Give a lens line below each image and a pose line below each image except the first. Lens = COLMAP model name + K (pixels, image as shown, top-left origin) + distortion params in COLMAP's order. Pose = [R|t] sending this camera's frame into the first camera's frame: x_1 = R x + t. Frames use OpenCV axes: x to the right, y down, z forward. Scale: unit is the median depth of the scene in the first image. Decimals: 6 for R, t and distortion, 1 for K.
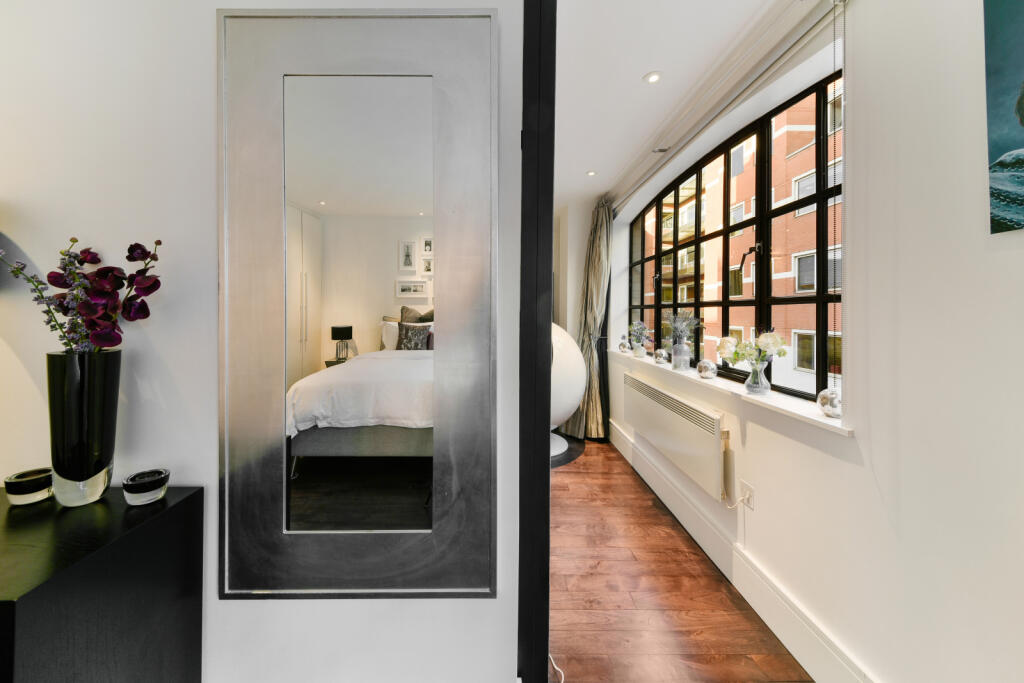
lens RADIAL K [[374.1, 0, 498.0], [0, 374.1, 309.4], [0, 0, 1]] dist [0.000088, -0.000075]
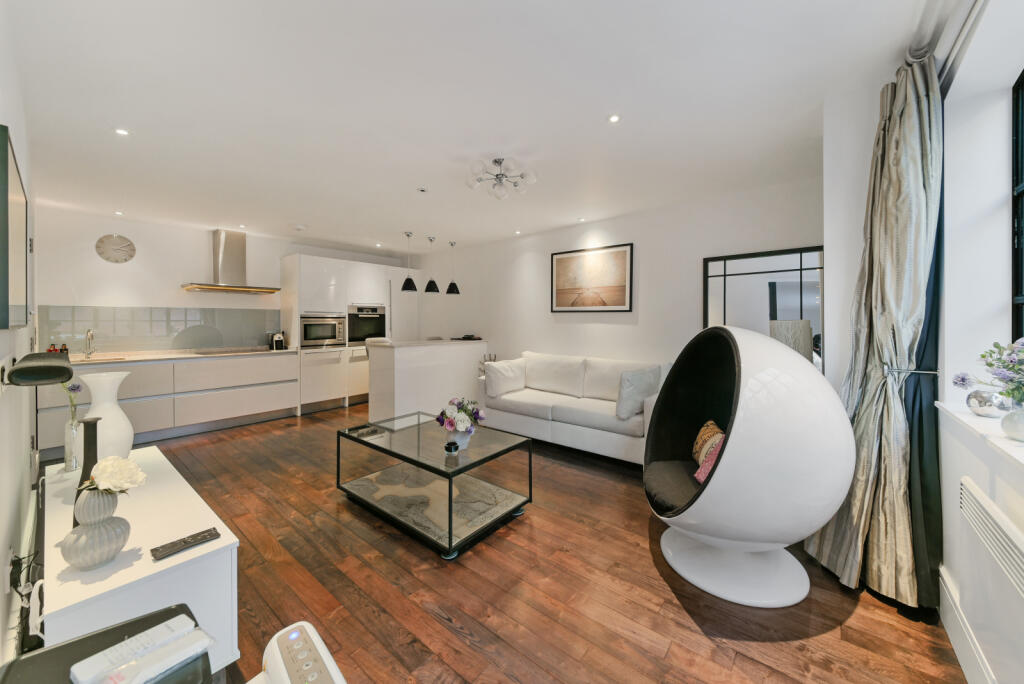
lens RADIAL K [[369.8, 0, 512.5], [0, 369.8, 321.9], [0, 0, 1]] dist [-0.002019, -0.000300]
pose [[0.774910, -0.011355, -0.631970, 0.193618], [0.011843, 0.999924, -0.003445, 0.012853], [0.631961, -0.004814, 0.774985, 0.382664]]
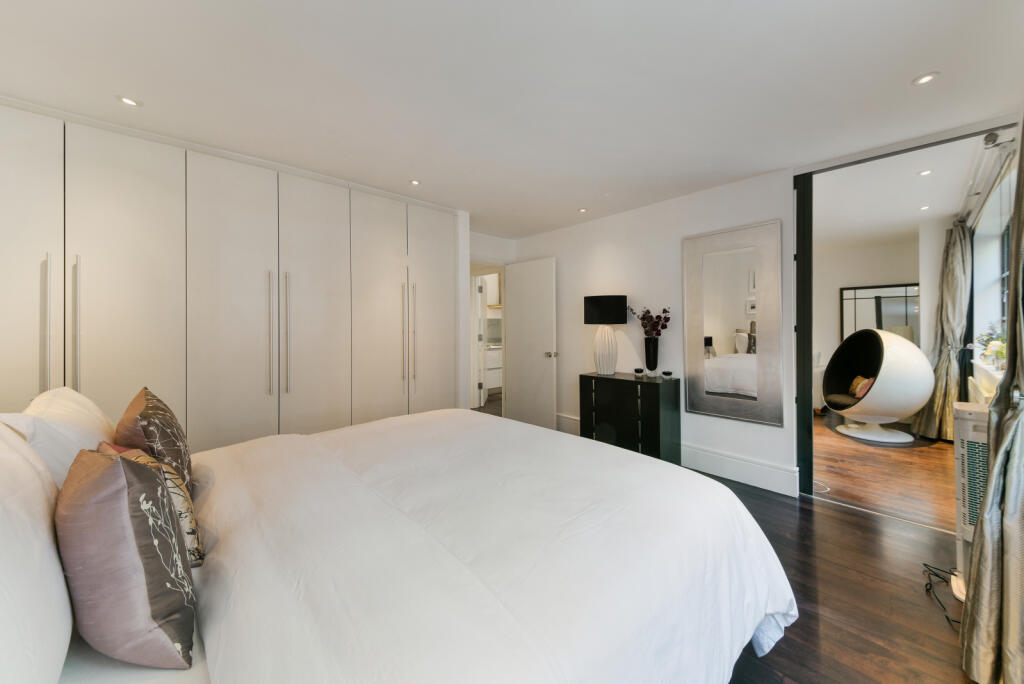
lens RADIAL K [[369.2, 0, 537.0], [0, 369.2, 326.2], [0, 0, 1]] dist [0.000050, -0.000045]
pose [[0.703232, -0.015649, -0.710788, 0.183134], [0.017306, 0.999838, -0.004892, -0.001196], [0.710750, -0.008860, 0.703389, -0.606849]]
